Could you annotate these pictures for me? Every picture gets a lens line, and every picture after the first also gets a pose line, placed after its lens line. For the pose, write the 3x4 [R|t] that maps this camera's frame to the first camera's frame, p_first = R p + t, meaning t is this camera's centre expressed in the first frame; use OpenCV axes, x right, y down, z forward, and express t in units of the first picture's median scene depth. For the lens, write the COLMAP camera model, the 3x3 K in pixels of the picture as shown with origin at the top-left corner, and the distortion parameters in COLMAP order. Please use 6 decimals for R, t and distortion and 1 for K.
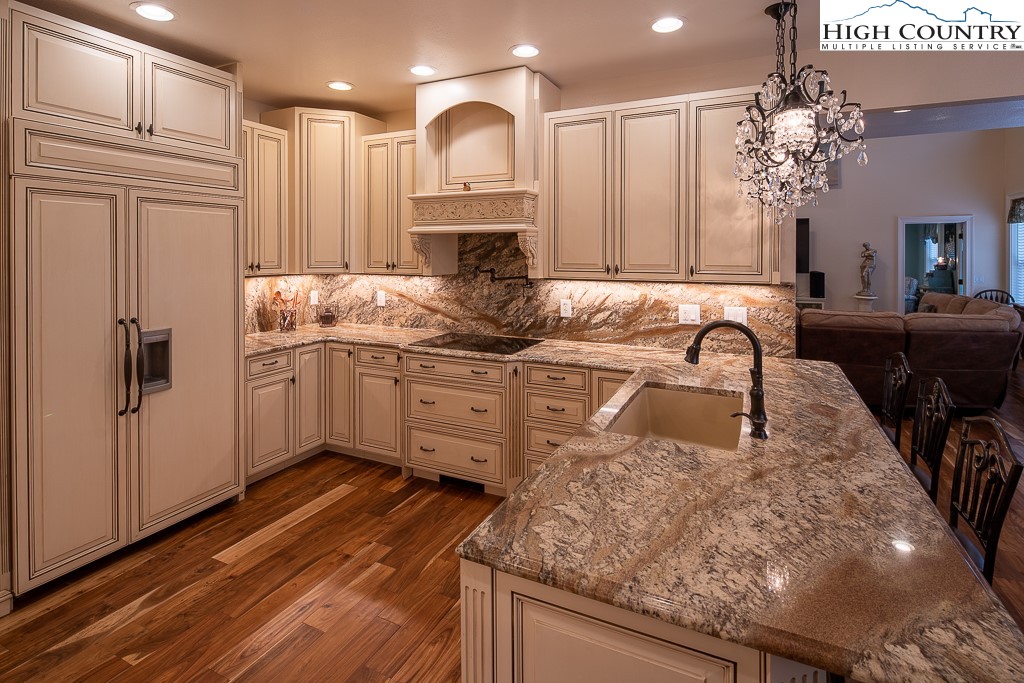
lens RADIAL K [[502.9, 0, 496.7], [0, 502.9, 254.7], [0, 0, 1]] dist [0.002197, -0.002151]
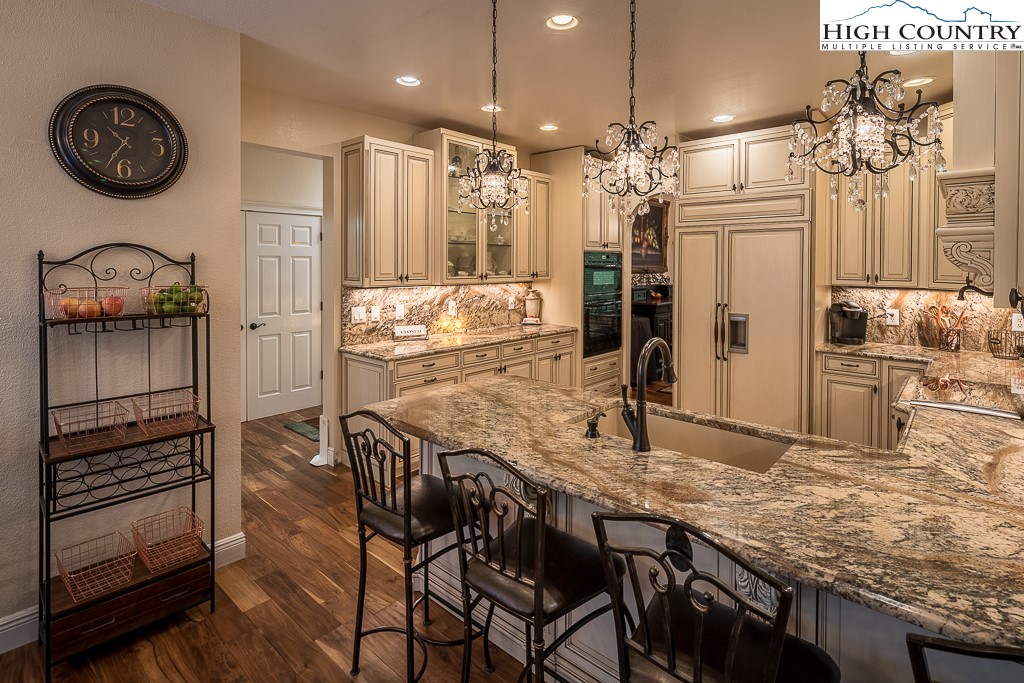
lens RADIAL K [[502.9, 0, 503.7], [0, 502.9, 269.0], [0, 0, 1]] dist [0.002197, -0.002151]
pose [[-0.270212, 0.011452, -0.962733, 0.852541], [-0.009055, 0.999855, 0.014435, -0.004849], [0.962758, 0.012618, -0.270069, 0.587783]]
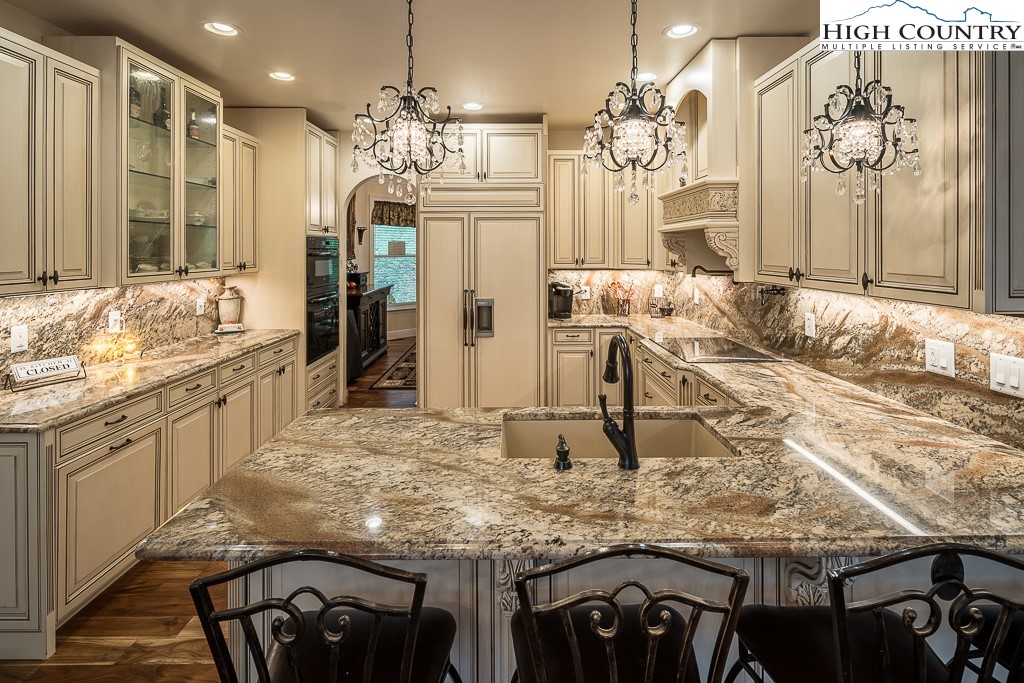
lens RADIAL K [[502.9, 0, 514.7], [0, 502.9, 250.0], [0, 0, 1]] dist [0.002197, -0.002151]
pose [[0.456865, -0.000105, -0.889536, 0.663978], [-0.003001, 0.999994, -0.001659, -0.003969], [0.889531, 0.003427, 0.456862, 0.283357]]
